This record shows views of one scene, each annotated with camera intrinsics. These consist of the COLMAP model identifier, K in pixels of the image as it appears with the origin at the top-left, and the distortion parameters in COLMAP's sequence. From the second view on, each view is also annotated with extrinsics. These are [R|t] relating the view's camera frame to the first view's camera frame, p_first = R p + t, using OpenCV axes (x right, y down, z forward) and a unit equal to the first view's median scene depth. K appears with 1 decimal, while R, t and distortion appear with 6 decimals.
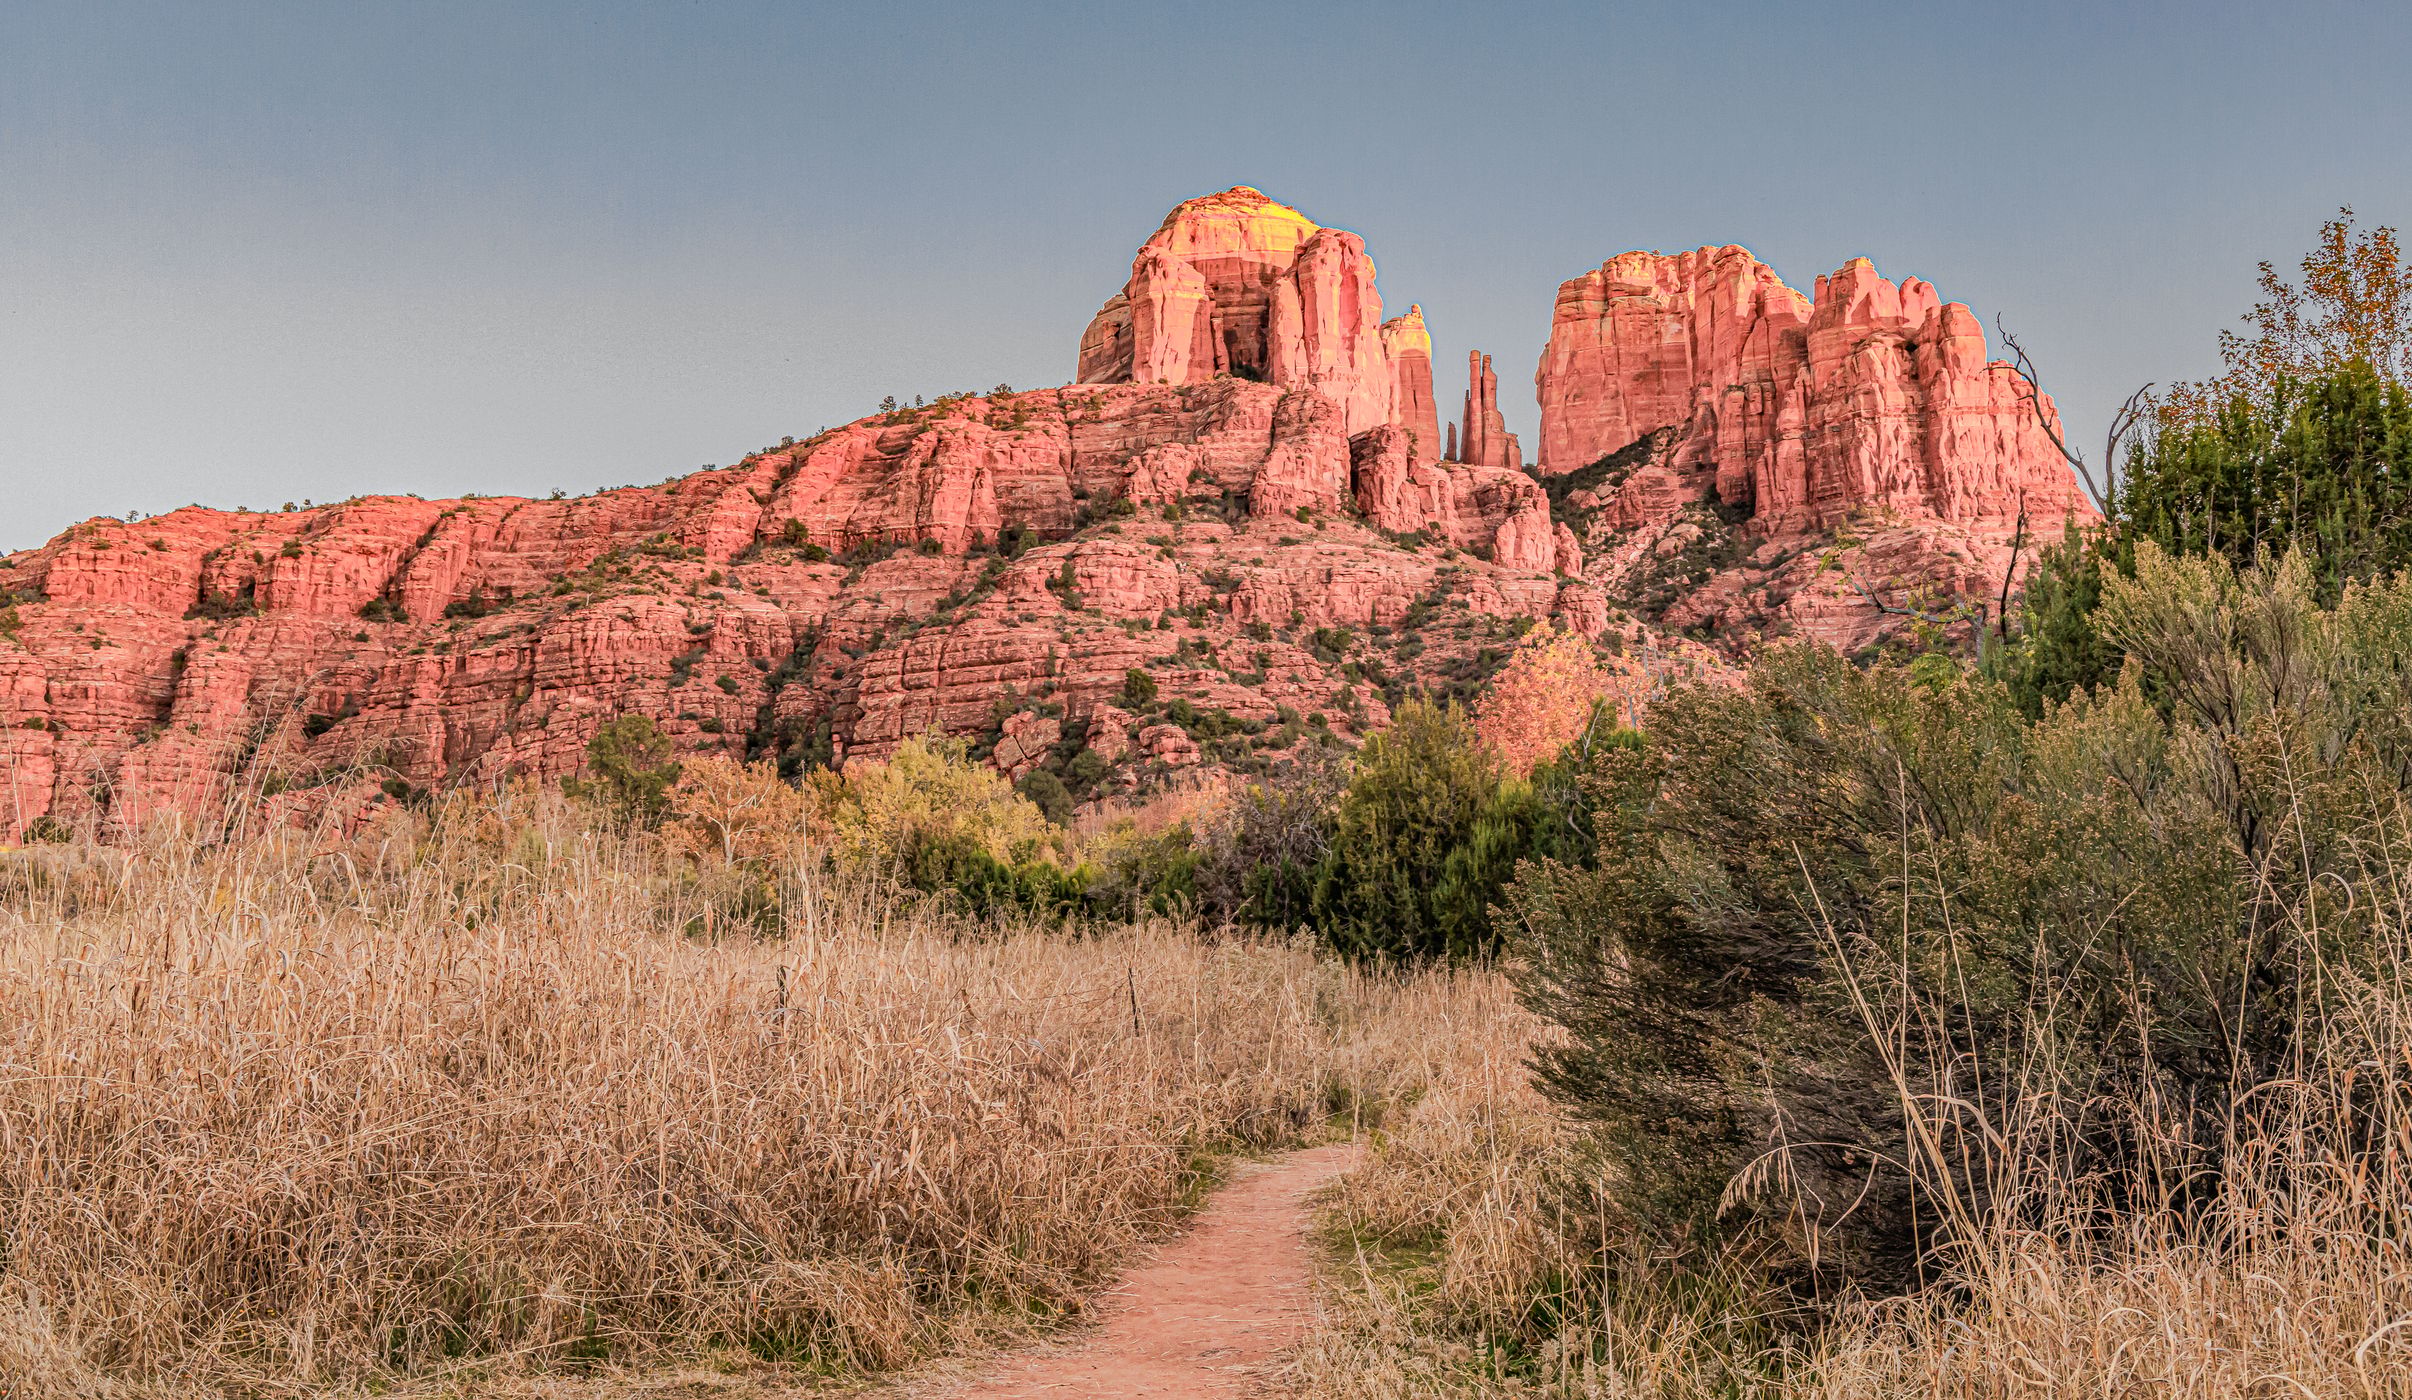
lens RADIAL K [[2578.2, 0, 1201.1], [0, 2578.2, 590.6], [0, 0, 1]] dist [0.009438, 0.004339]
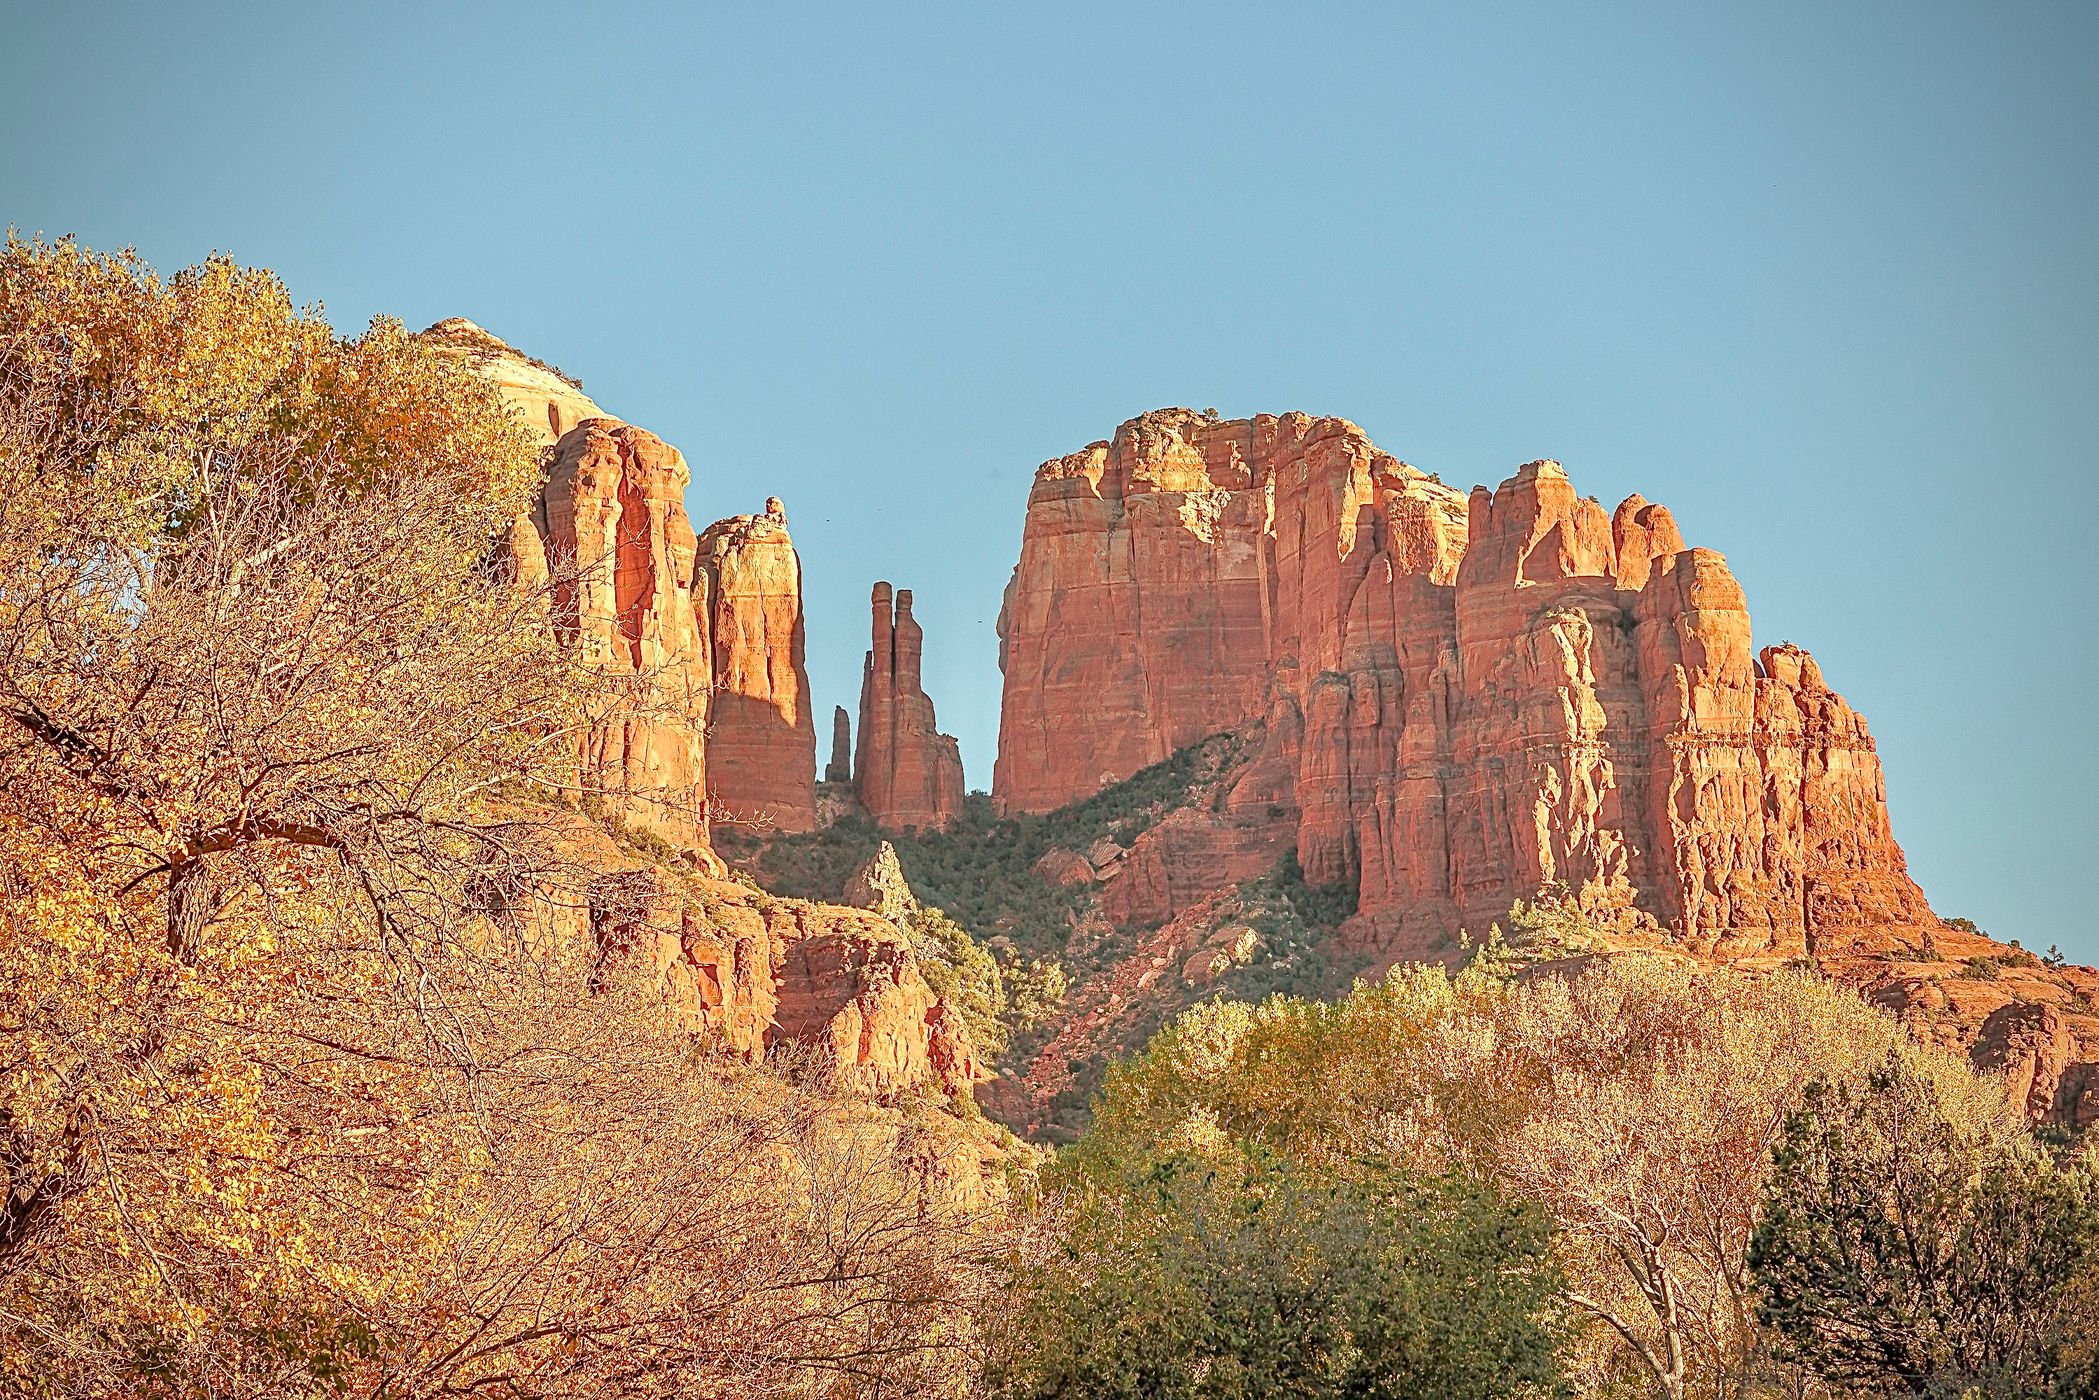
lens RADIAL K [[5784.0, 0, 910.8], [0, 5784.0, 698.0], [0, 0, 1]] dist [-0.000148, 0.482880]
pose [[0.995913, 0.016151, 0.088865, 0.004547], [-0.013509, 0.999451, -0.030250, -0.038560], [-0.089305, 0.028926, 0.995584, -0.267334]]
